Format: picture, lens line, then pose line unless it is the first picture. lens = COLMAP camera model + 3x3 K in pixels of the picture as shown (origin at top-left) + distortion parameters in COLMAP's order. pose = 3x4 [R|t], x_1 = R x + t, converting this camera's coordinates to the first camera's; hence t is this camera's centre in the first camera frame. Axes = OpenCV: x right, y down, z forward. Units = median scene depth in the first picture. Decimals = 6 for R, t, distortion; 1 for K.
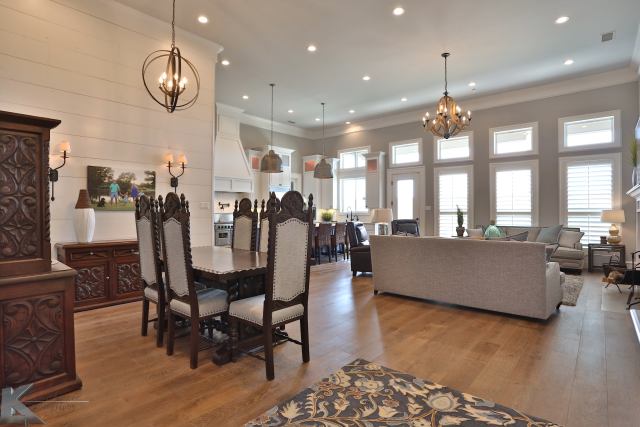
lens RADIAL K [[327.9, 0, 323.0], [0, 327.9, 211.7], [0, 0, 1]] dist [-0.075512, 0.033041]
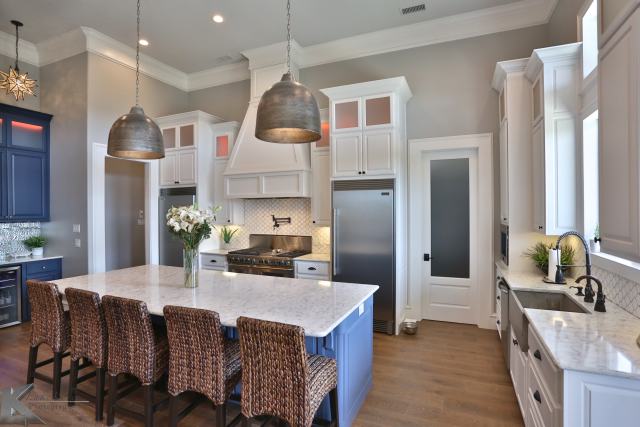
lens RADIAL K [[327.9, 0, 323.0], [0, 327.9, 211.7], [0, 0, 1]] dist [-0.075512, 0.033041]
pose [[0.287406, -0.000203, -0.957809, 0.276308], [0.001674, 0.999999, 0.000291, -0.035185], [0.957807, -0.001687, 0.287406, 0.894732]]
